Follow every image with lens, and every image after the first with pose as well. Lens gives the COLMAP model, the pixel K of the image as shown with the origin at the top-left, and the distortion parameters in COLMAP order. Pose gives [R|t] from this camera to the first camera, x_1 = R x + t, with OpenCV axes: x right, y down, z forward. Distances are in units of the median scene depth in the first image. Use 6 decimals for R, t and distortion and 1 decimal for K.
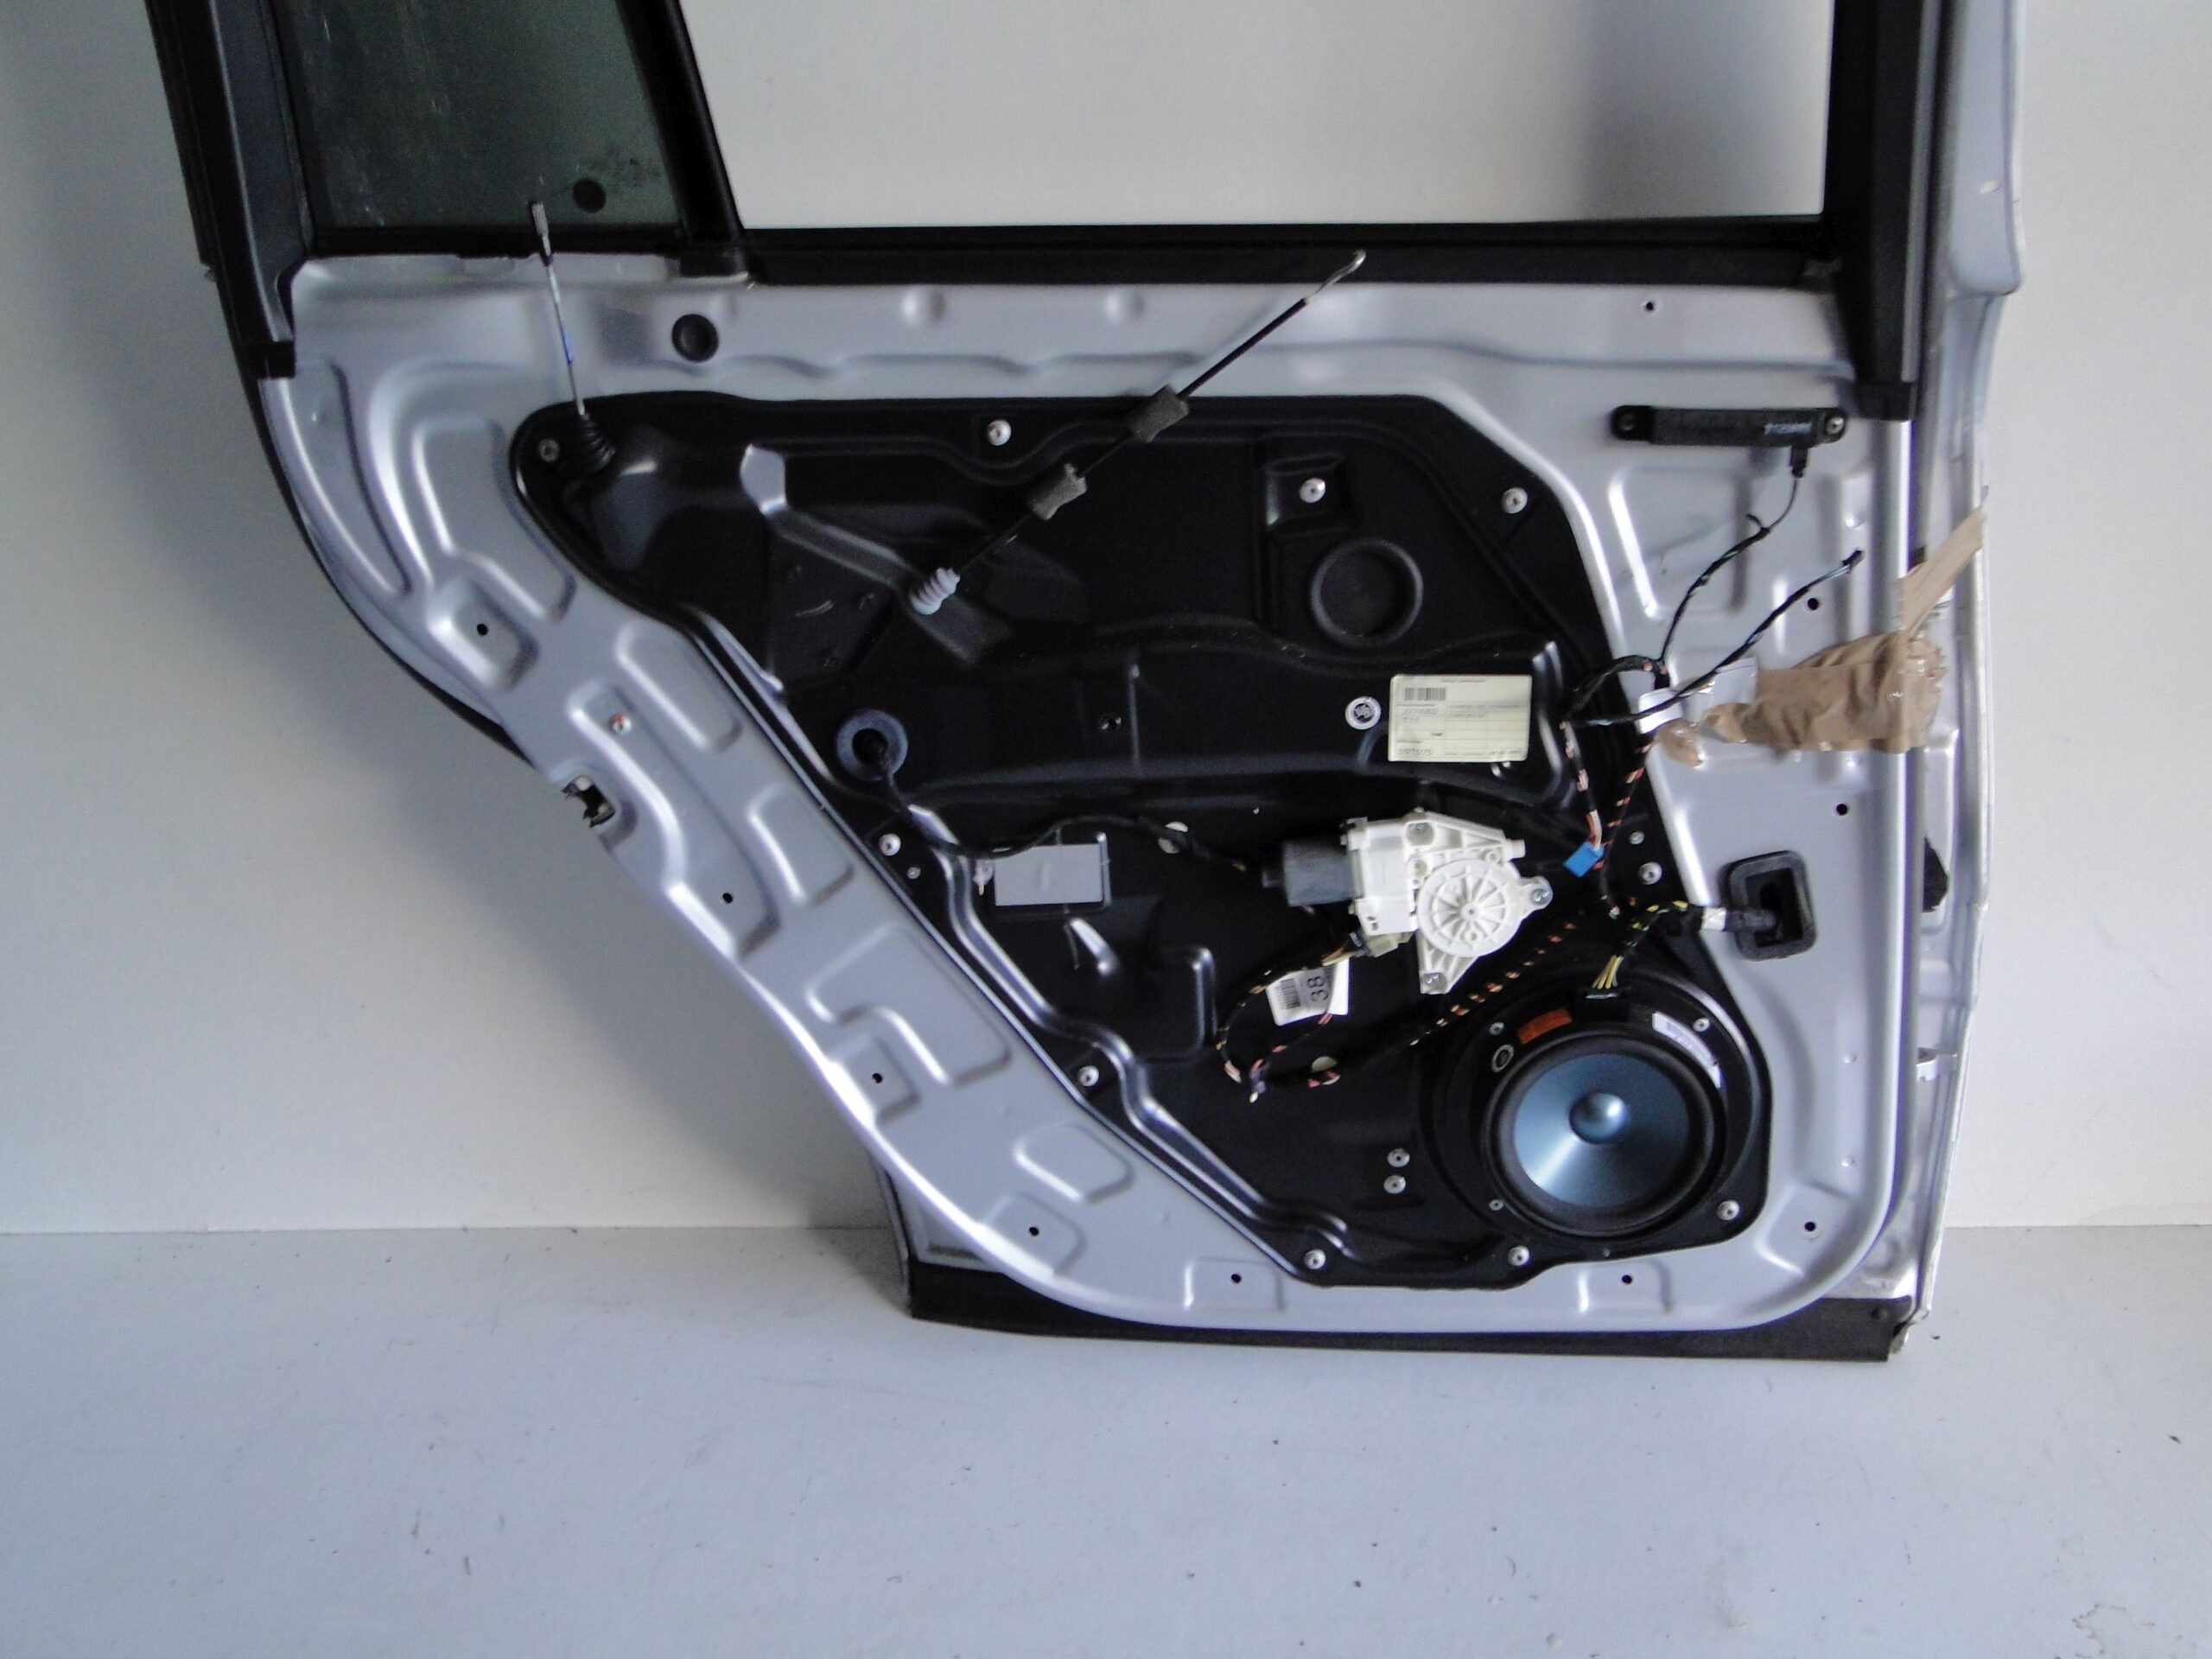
lens RADIAL K [[1778.4, 0, 1100.6], [0, 1778.4, 830.0], [0, 0, 1]] dist [-0.016316, -0.014922]
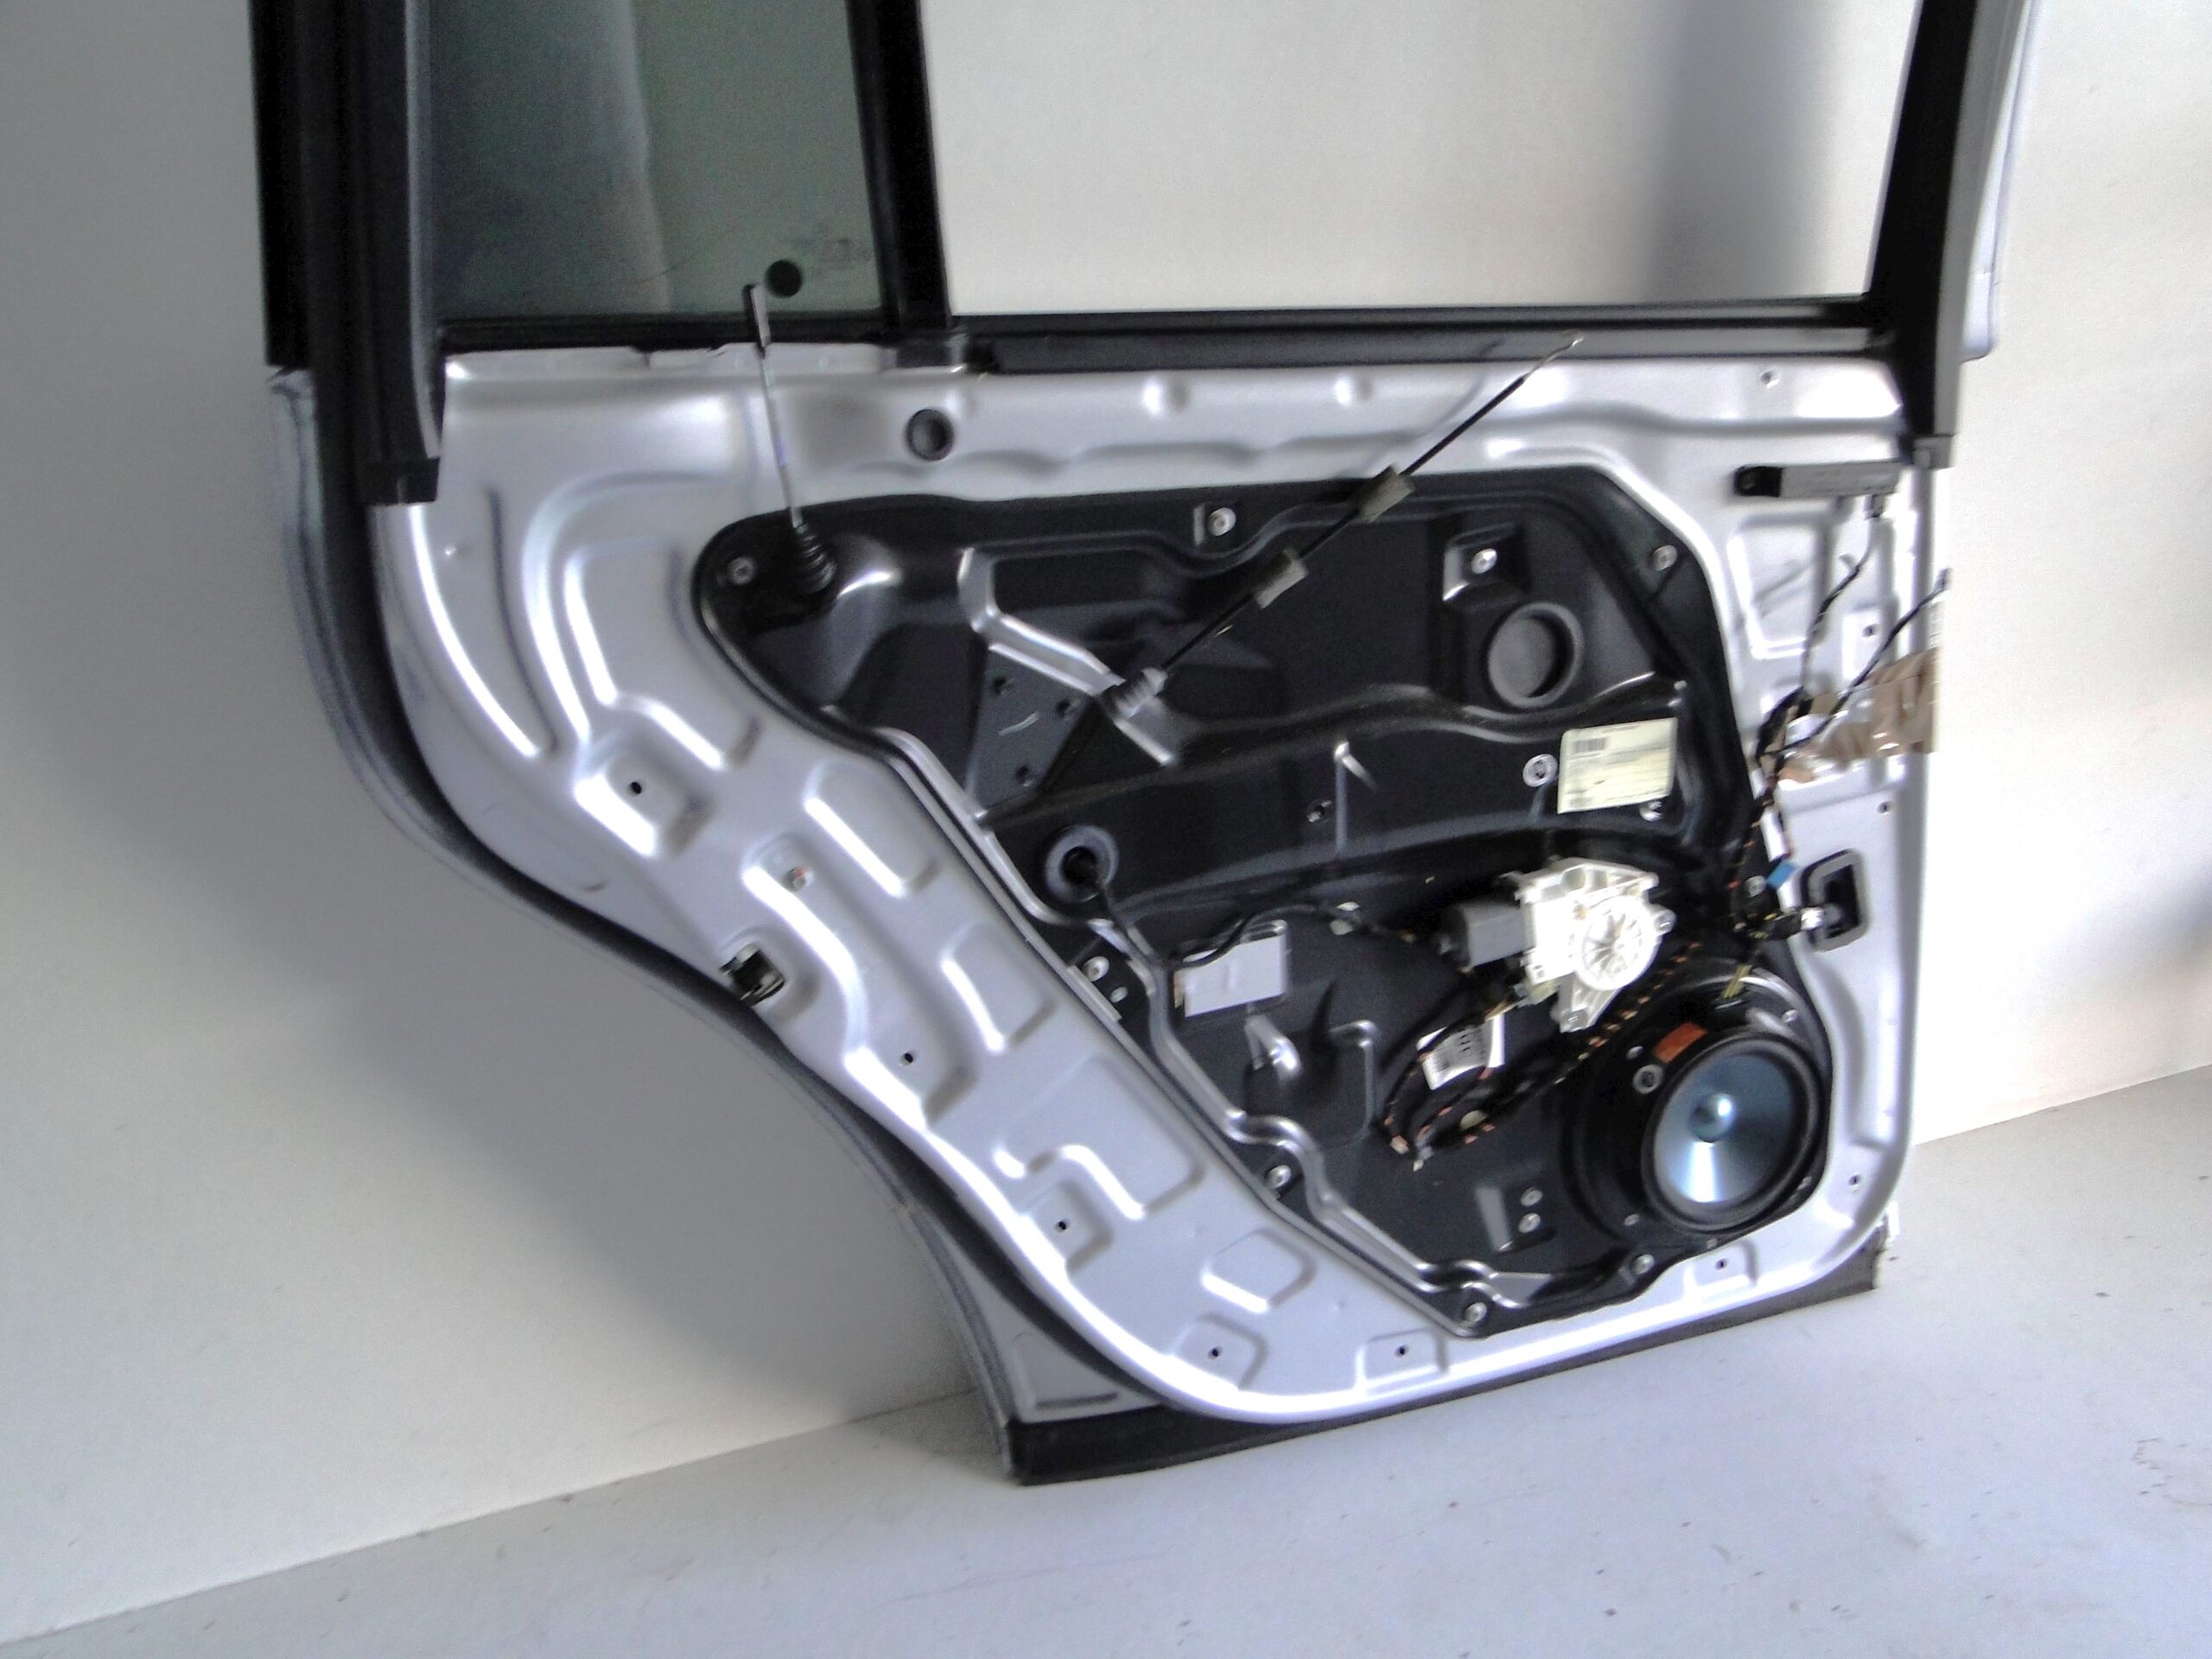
lens RADIAL K [[1792.2, 0, 1110.0], [0, 1792.2, 838.6], [0, 0, 1]] dist [-0.017211, -0.008827]
pose [[0.908785, -0.125107, 0.398068, -0.484565], [0.144315, 0.989358, -0.018527, -0.041302], [-0.391514, 0.074284, 0.917169, 0.135001]]
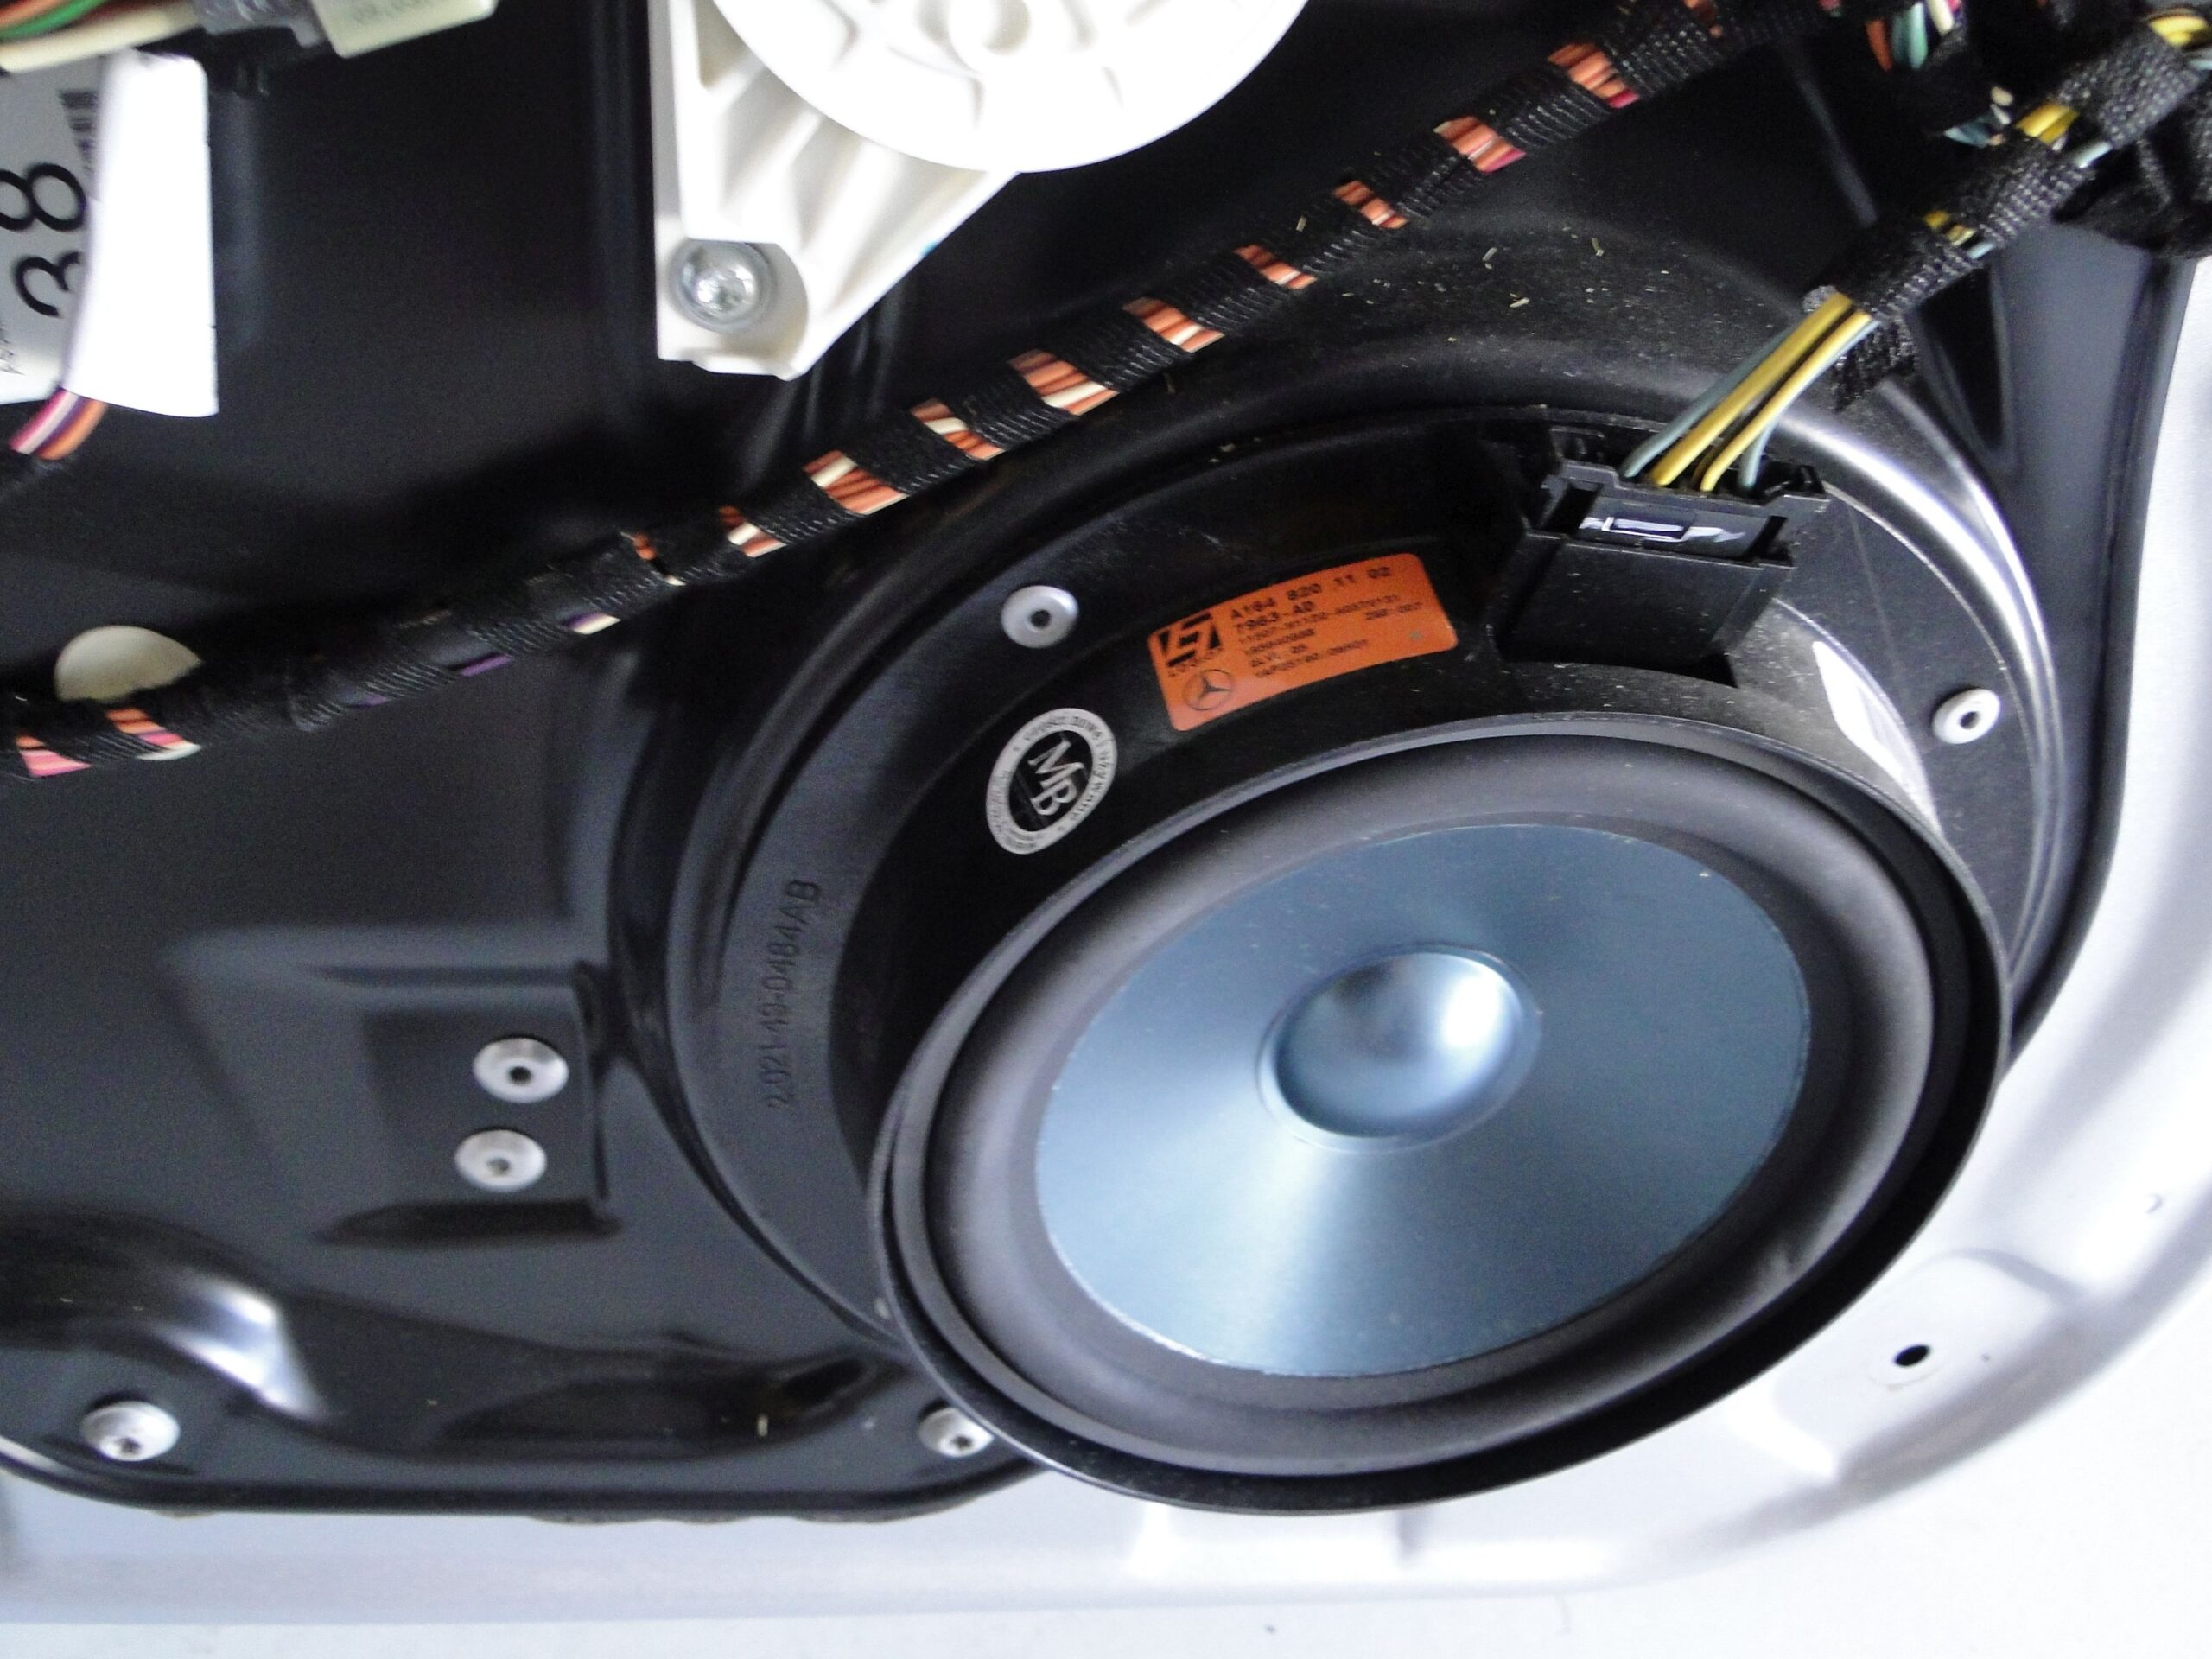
lens RADIAL K [[1778.4, 0, 1105.3], [0, 1778.4, 831.1], [0, 0, 1]] dist [-0.016316, -0.014922]
pose [[0.937213, 0.073524, 0.340919, 0.172271], [-0.176107, 0.943515, 0.280652, 0.081926], [-0.301027, -0.323069, 0.897223, 0.845927]]
